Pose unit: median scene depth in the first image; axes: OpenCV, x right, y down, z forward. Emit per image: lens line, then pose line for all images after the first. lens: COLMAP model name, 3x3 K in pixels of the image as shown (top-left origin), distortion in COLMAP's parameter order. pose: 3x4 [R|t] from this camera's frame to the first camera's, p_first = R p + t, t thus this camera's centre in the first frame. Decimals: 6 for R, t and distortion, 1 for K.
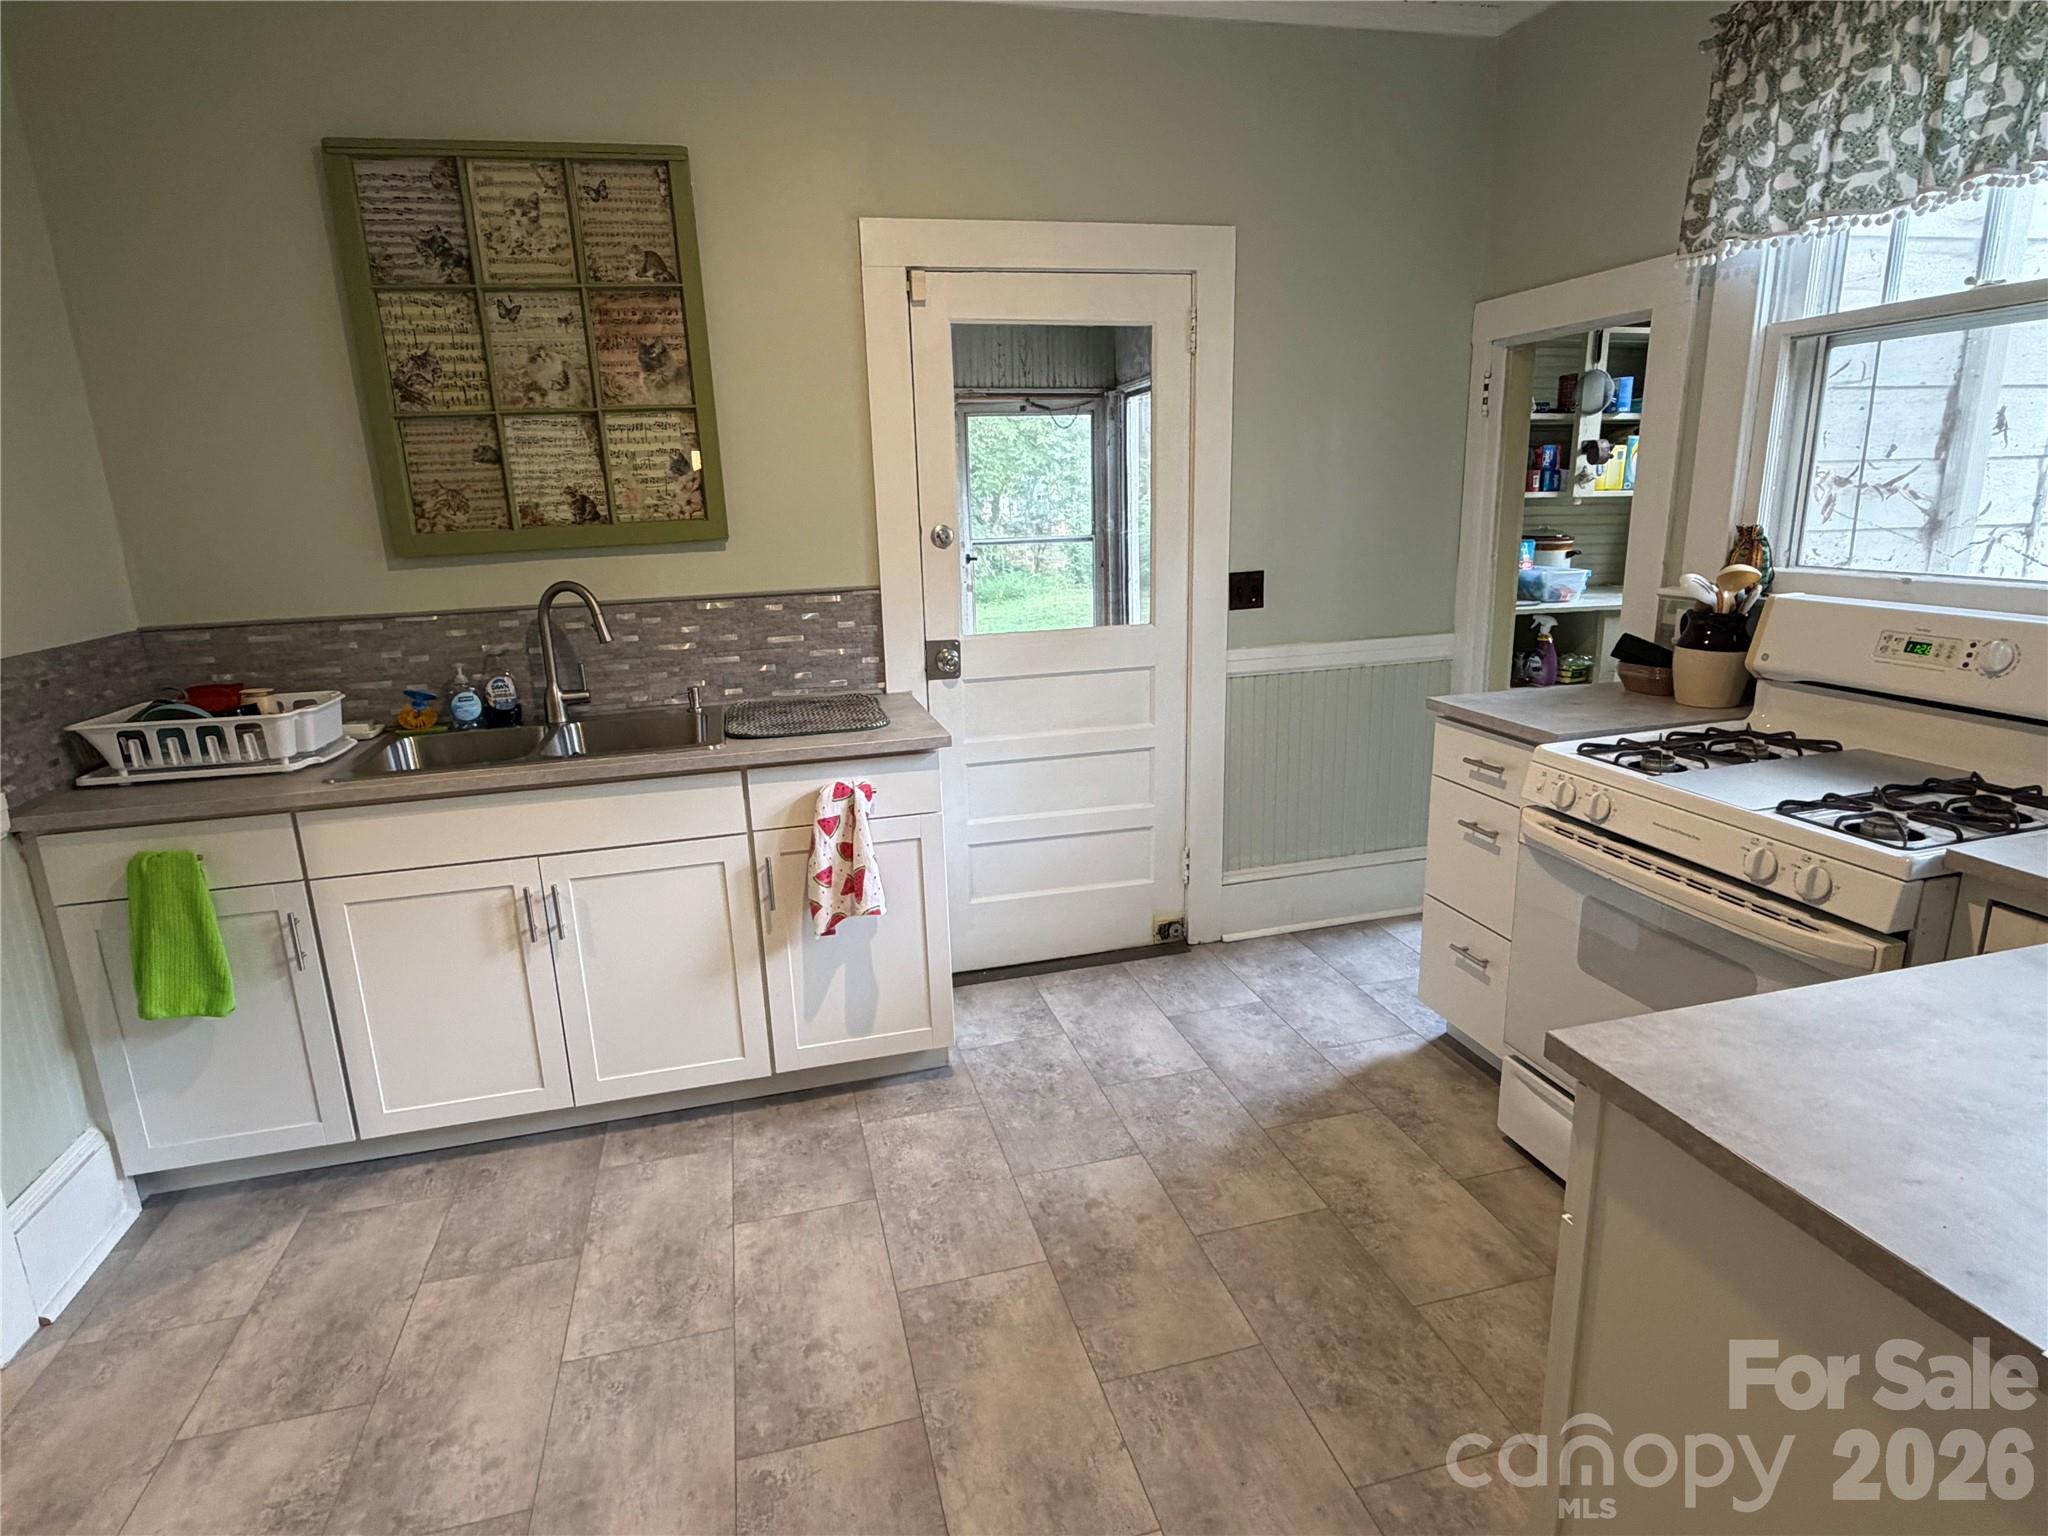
lens RADIAL K [[1118.7, 0, 1015.3], [0, 1118.7, 768.1], [0, 0, 1]] dist [-0.000571, -0.004020]
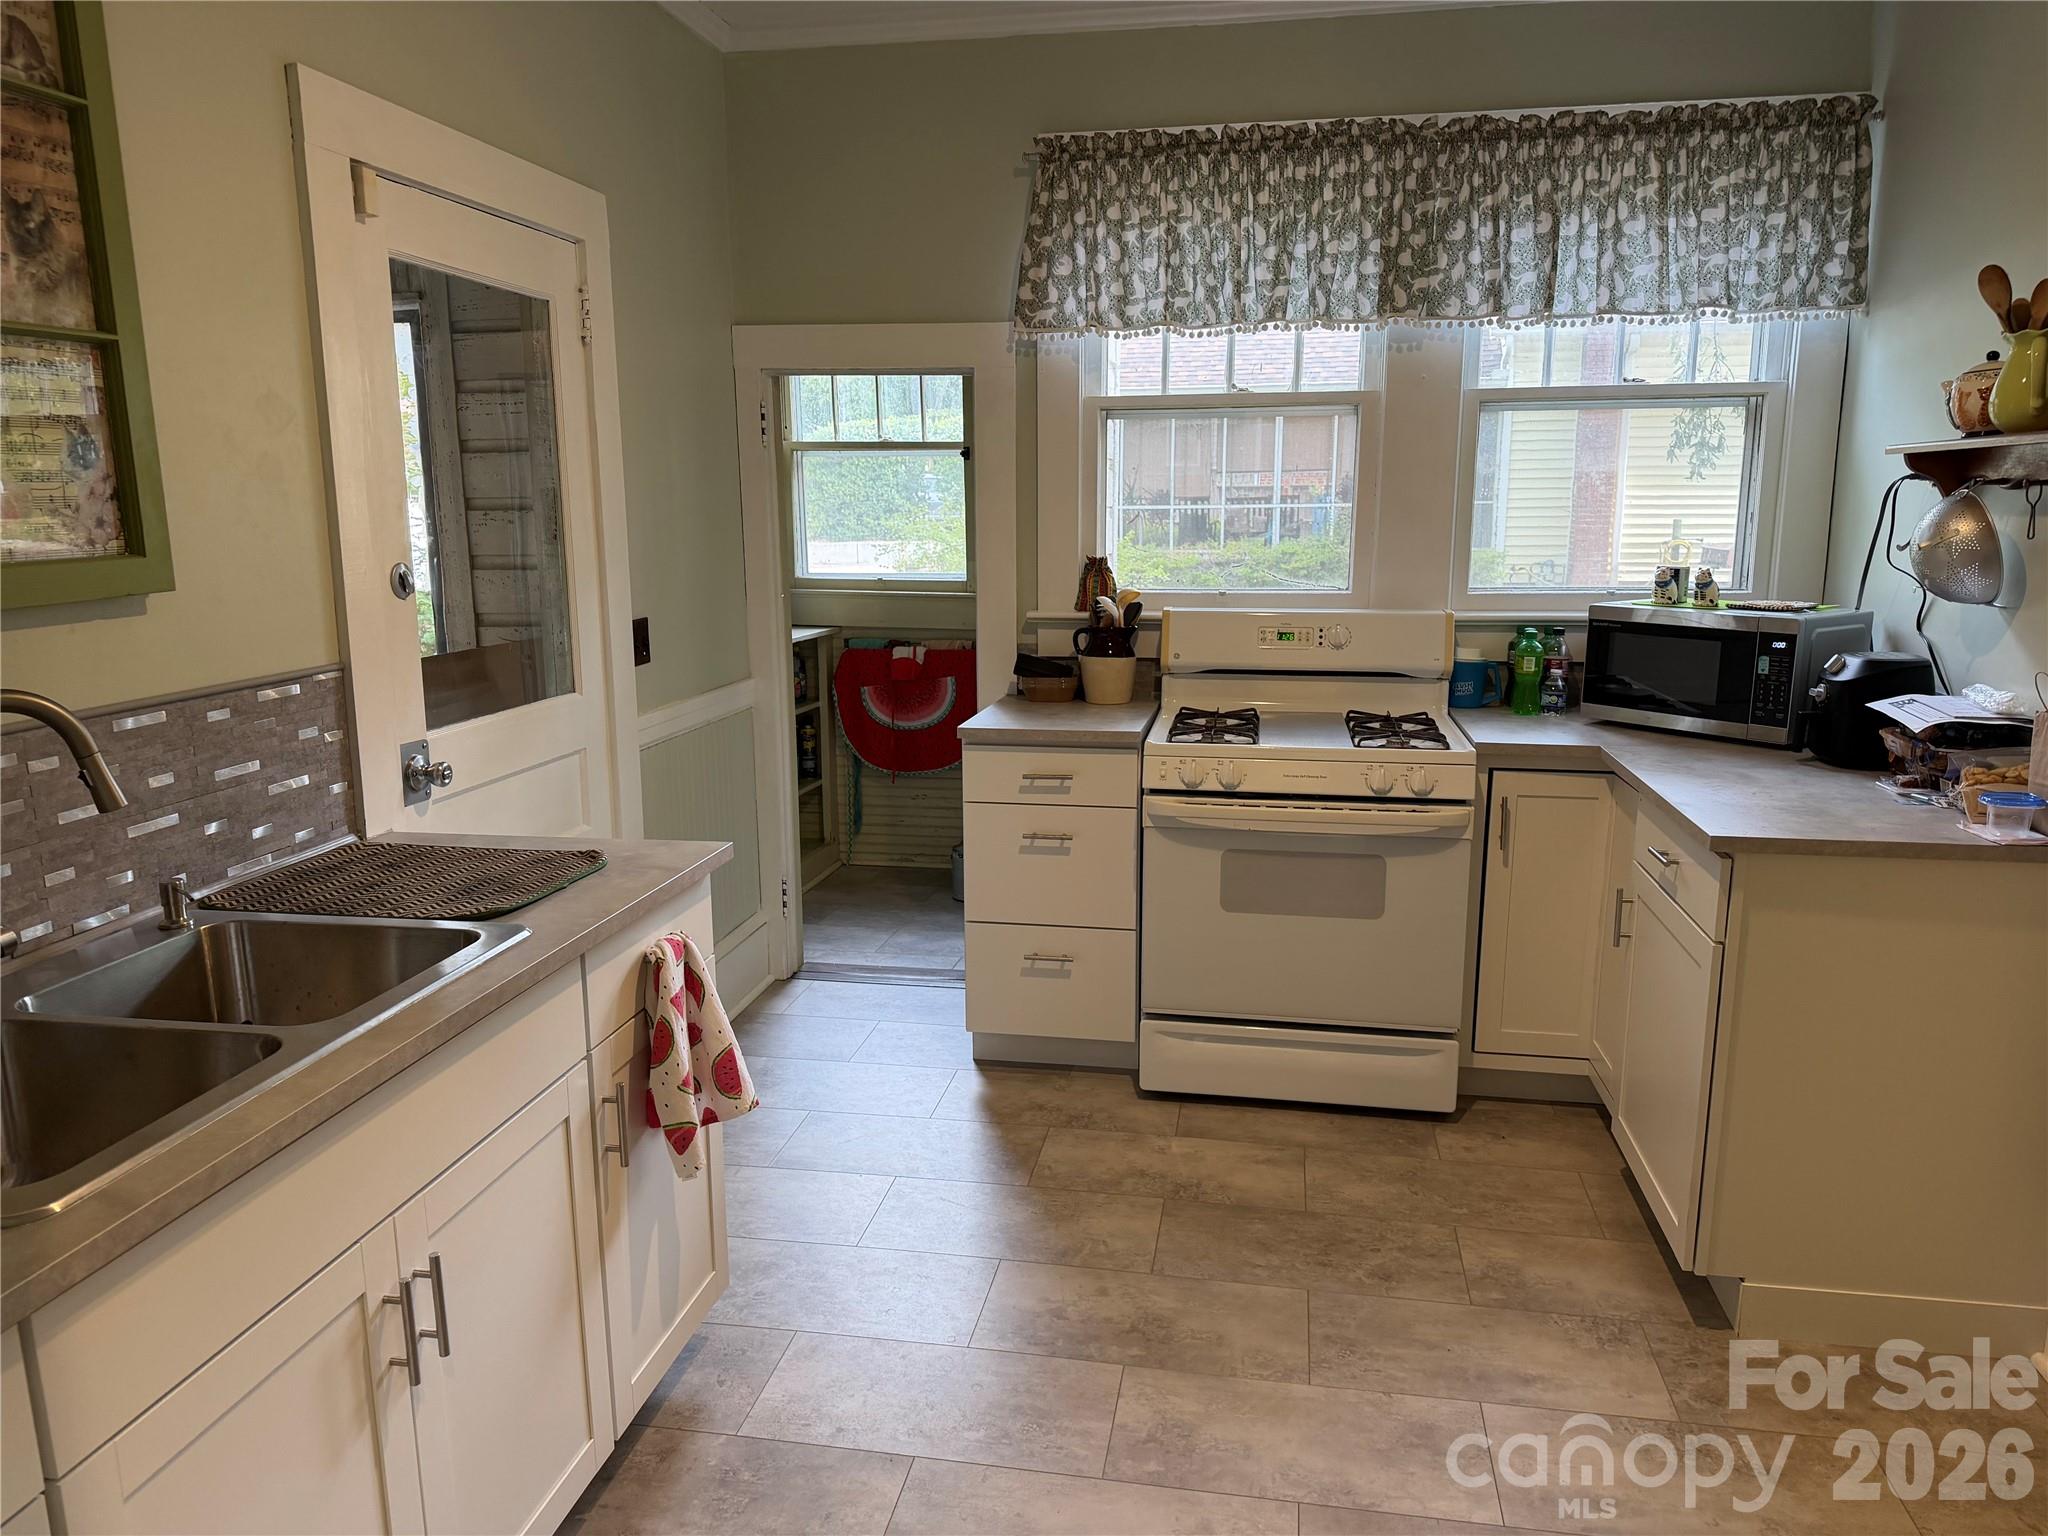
lens RADIAL K [[1446.1, 0, 1017.5], [0, 1446.1, 785.3], [0, 0, 1]] dist [0.034015, -0.030006]
pose [[0.414341, -0.146947, 0.898180, -0.731541], [0.209024, 0.975864, 0.063231, -0.077018], [-0.885794, 0.161542, 0.435056, 0.365925]]
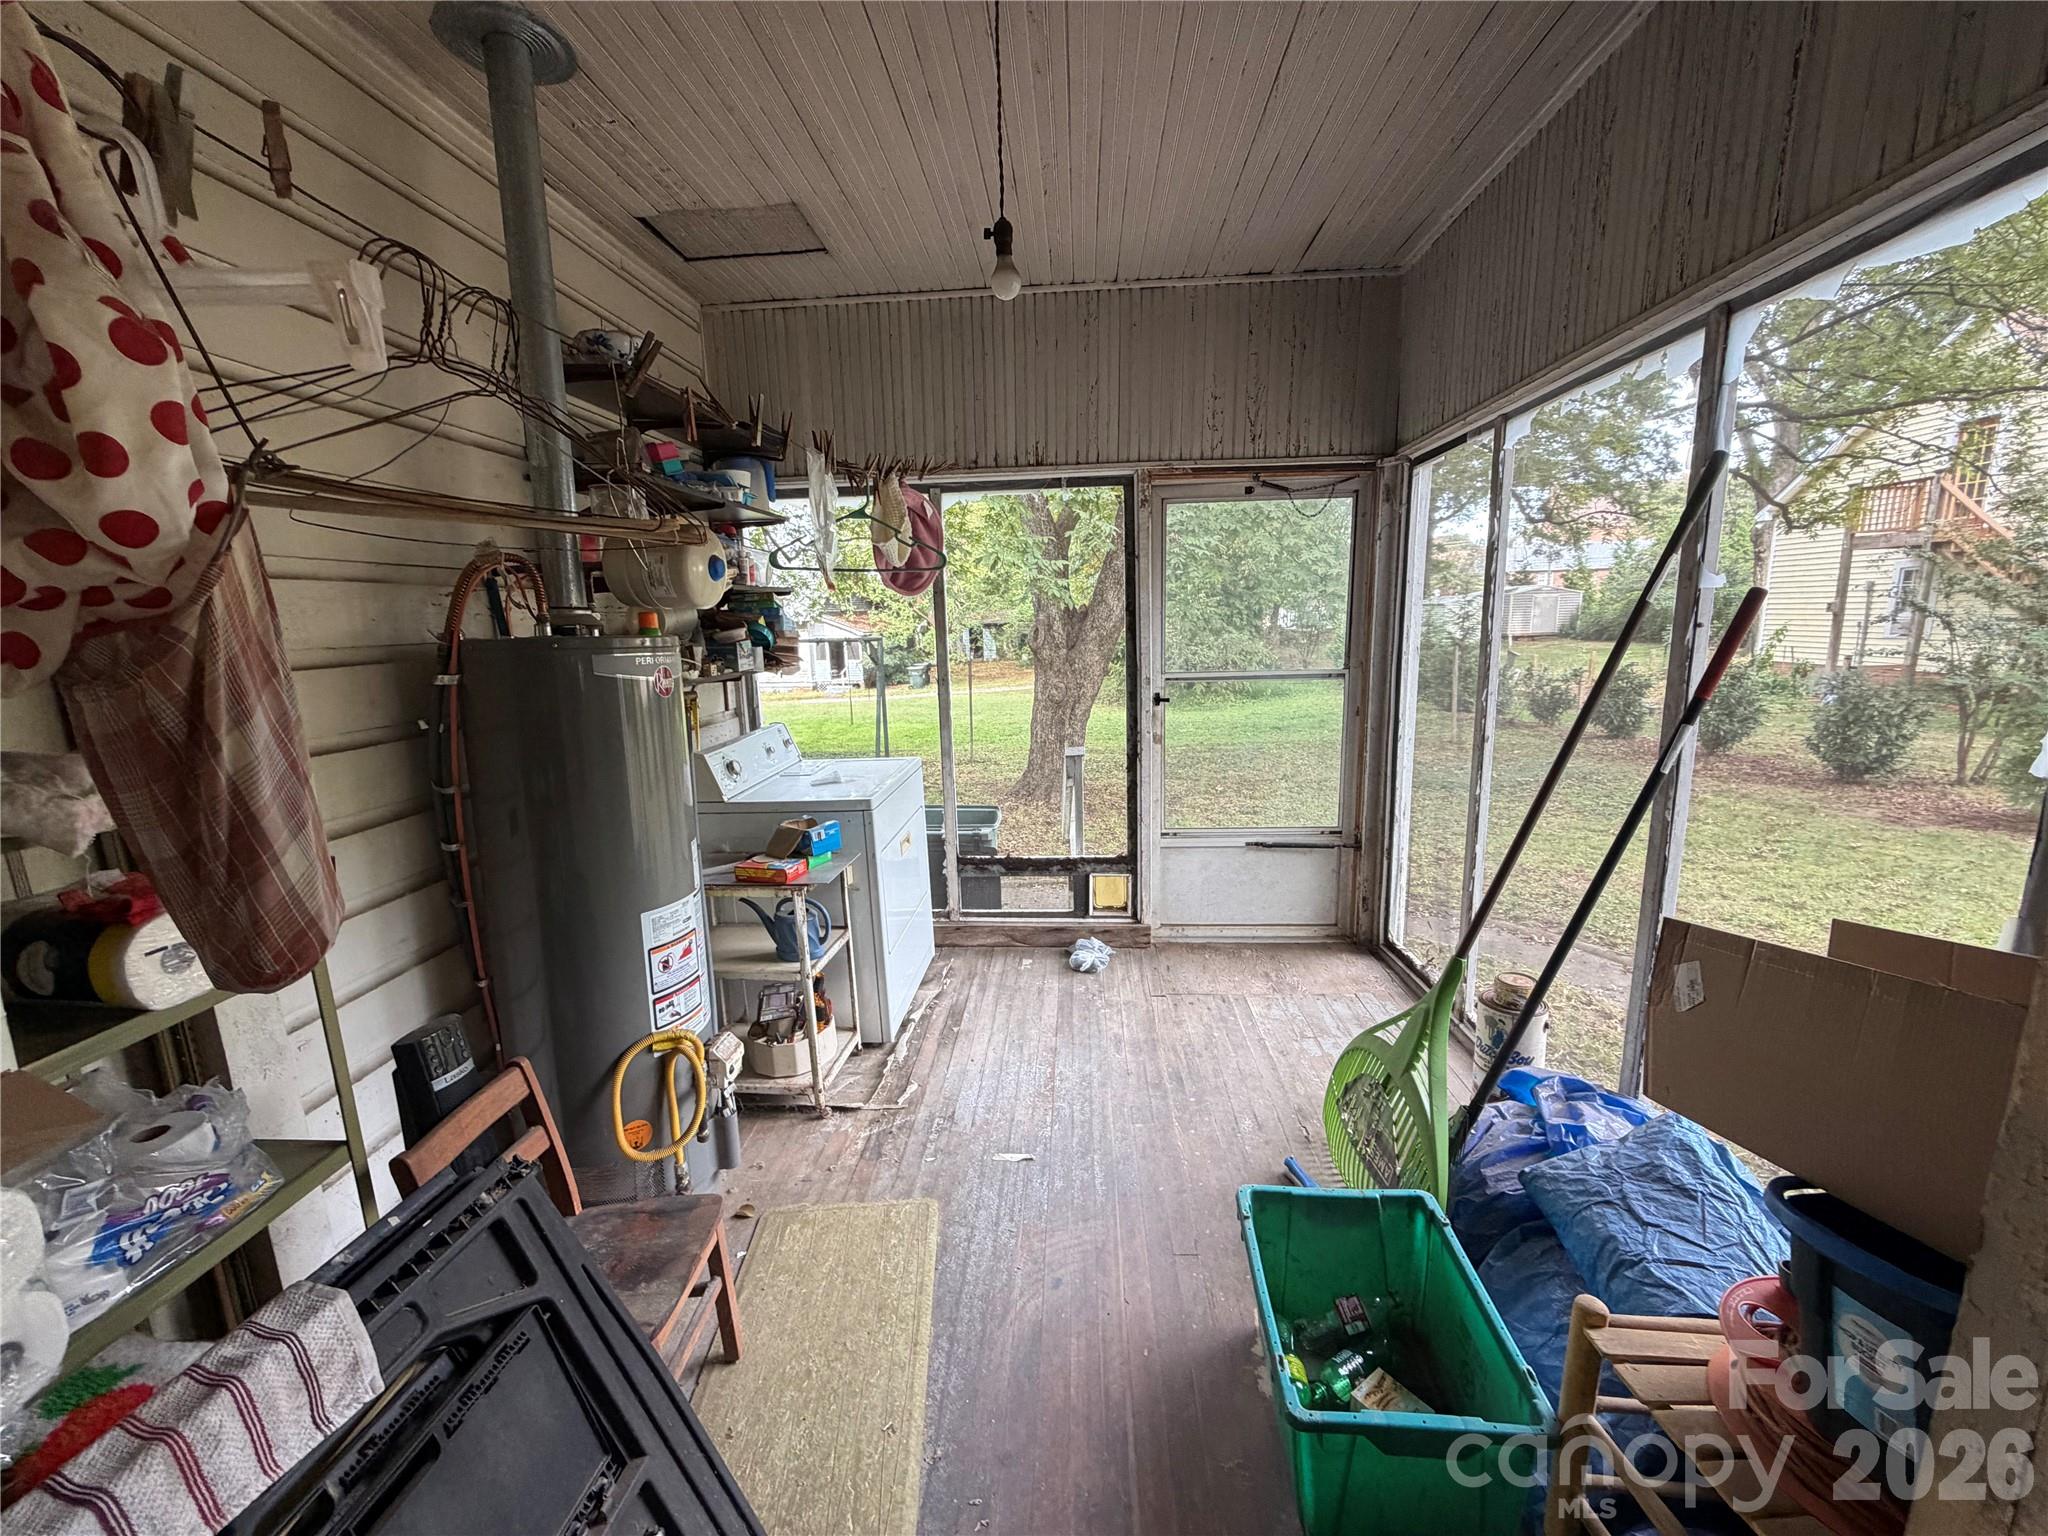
lens RADIAL K [[813.3, 0, 1009.8], [0, 813.3, 765.9], [0, 0, 1]] dist [0.001534, 0.000048]
pose [[0.945552, 0.063568, -0.319202, 0.089896], [-0.078519, 0.996327, -0.034178, -0.278423], [0.315857, 0.057380, 0.947070, 1.109289]]
